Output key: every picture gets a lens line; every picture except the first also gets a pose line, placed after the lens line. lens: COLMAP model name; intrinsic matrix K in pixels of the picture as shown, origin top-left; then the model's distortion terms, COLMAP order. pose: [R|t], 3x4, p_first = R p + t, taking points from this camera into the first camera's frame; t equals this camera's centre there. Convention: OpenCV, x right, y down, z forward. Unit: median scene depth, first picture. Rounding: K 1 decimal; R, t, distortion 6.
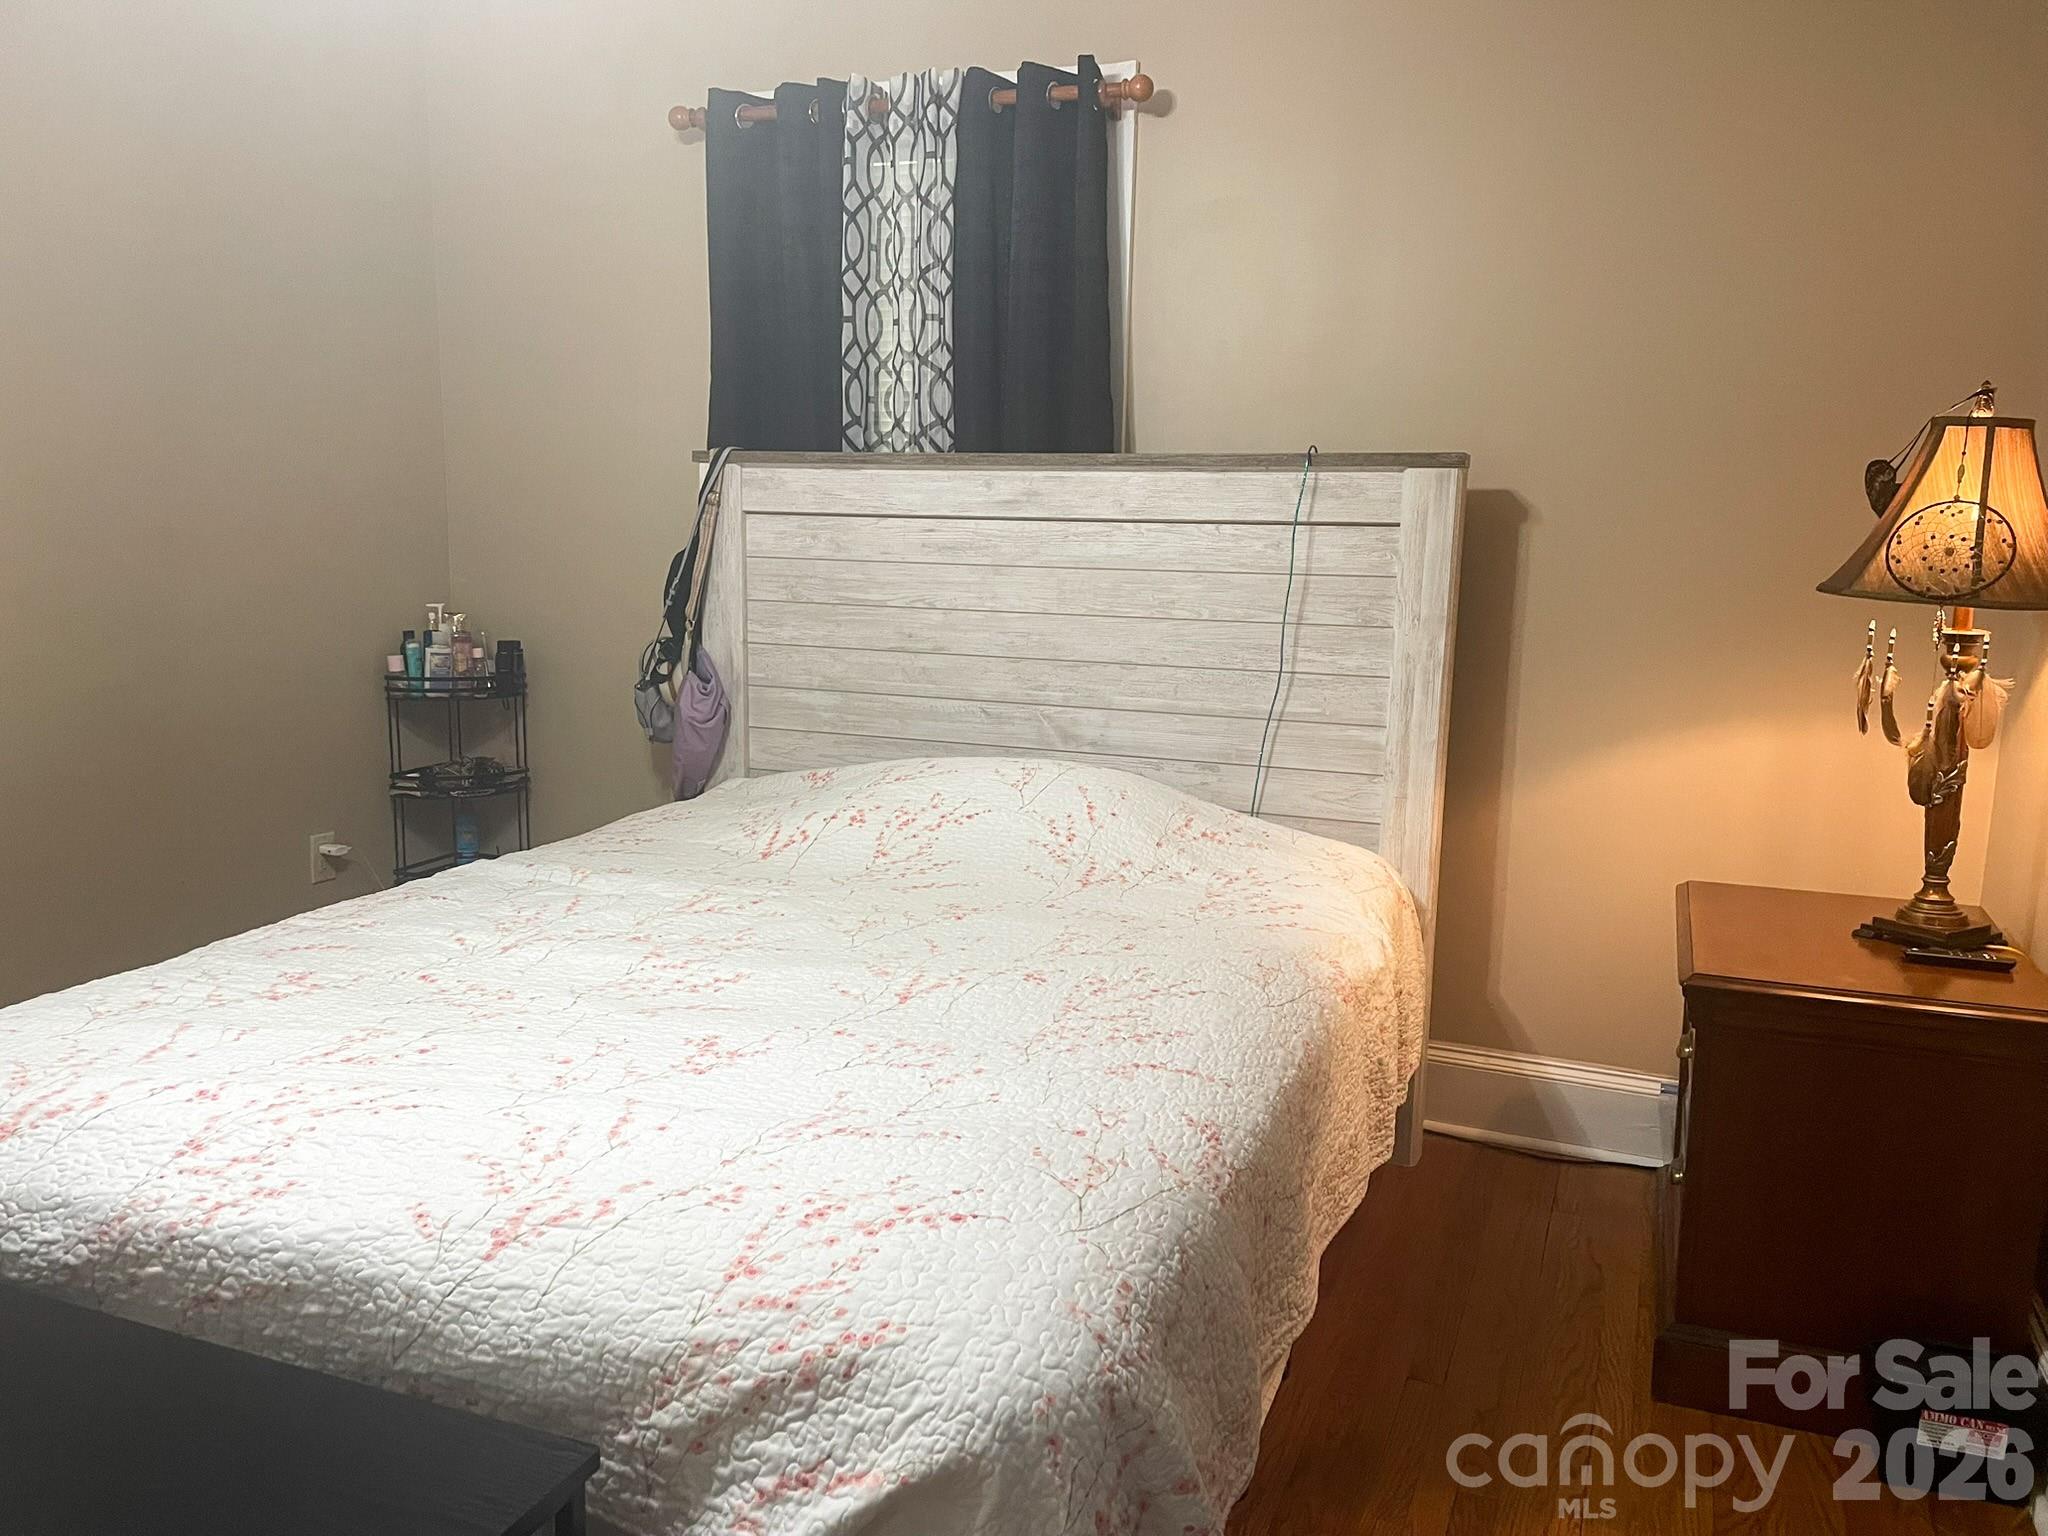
lens RADIAL K [[1544.6, 0, 1029.3], [0, 1544.6, 788.9], [0, 0, 1]] dist [0.075091, -0.091833]
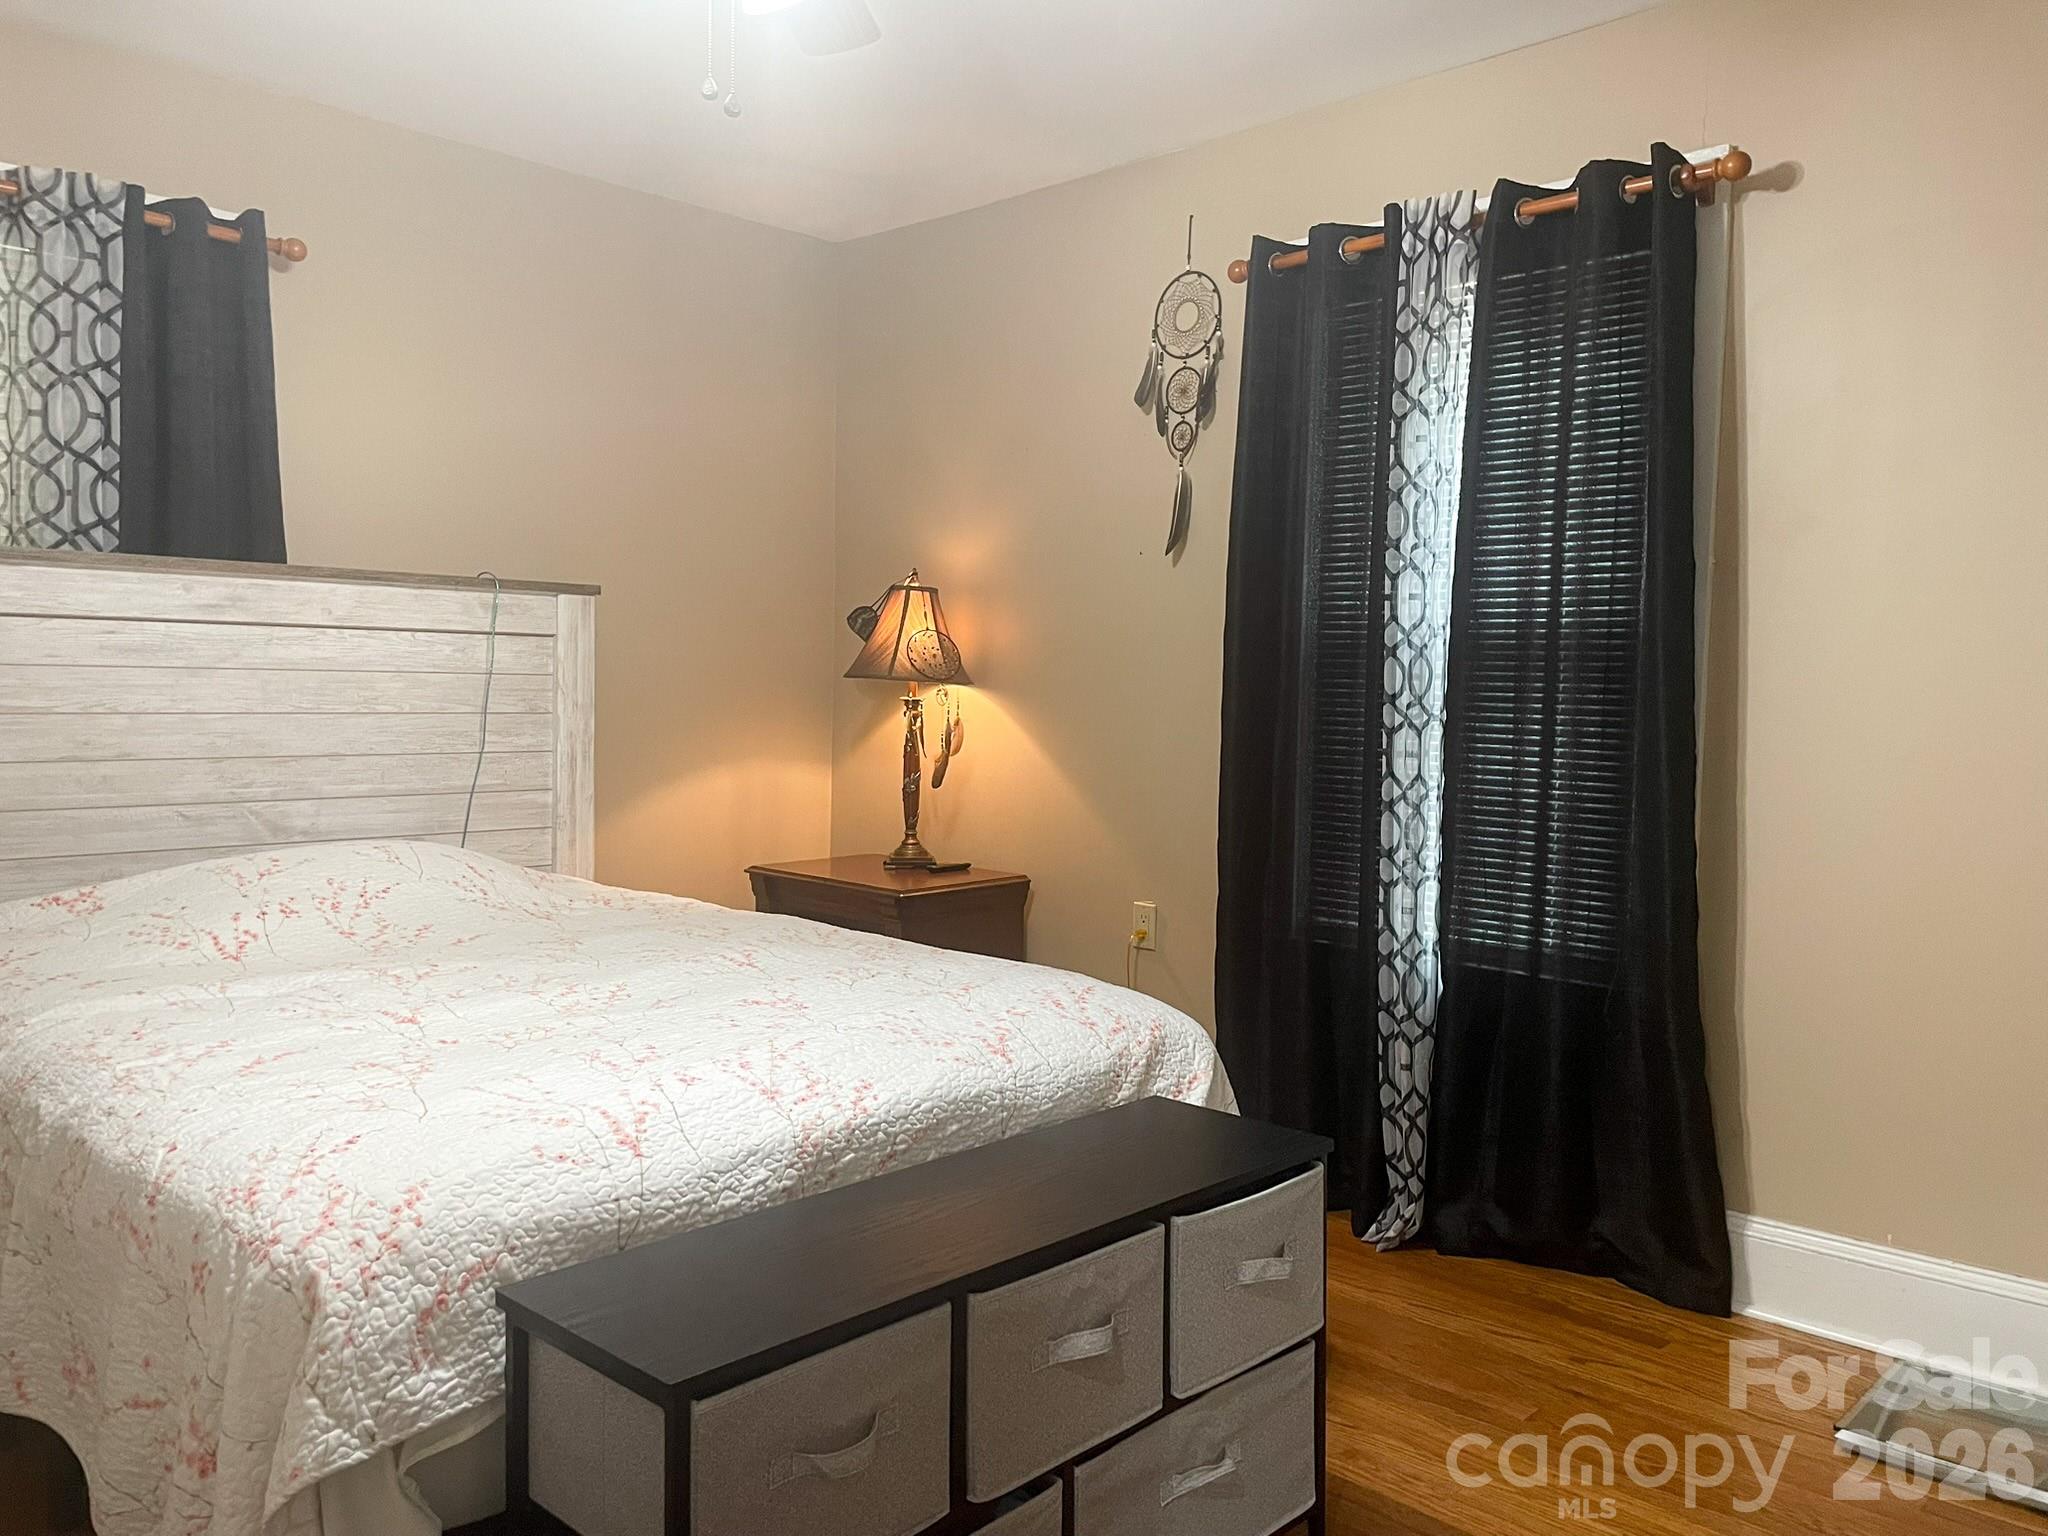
lens RADIAL K [[1544.6, 0, 1023.2], [0, 1544.6, 758.5], [0, 0, 1]] dist [0.075091, -0.091833]
pose [[0.378482, -0.058282, 0.923772, -0.779307], [0.147300, 0.989090, 0.002052, -0.009212], [-0.913813, 0.135296, 0.382938, 0.129571]]
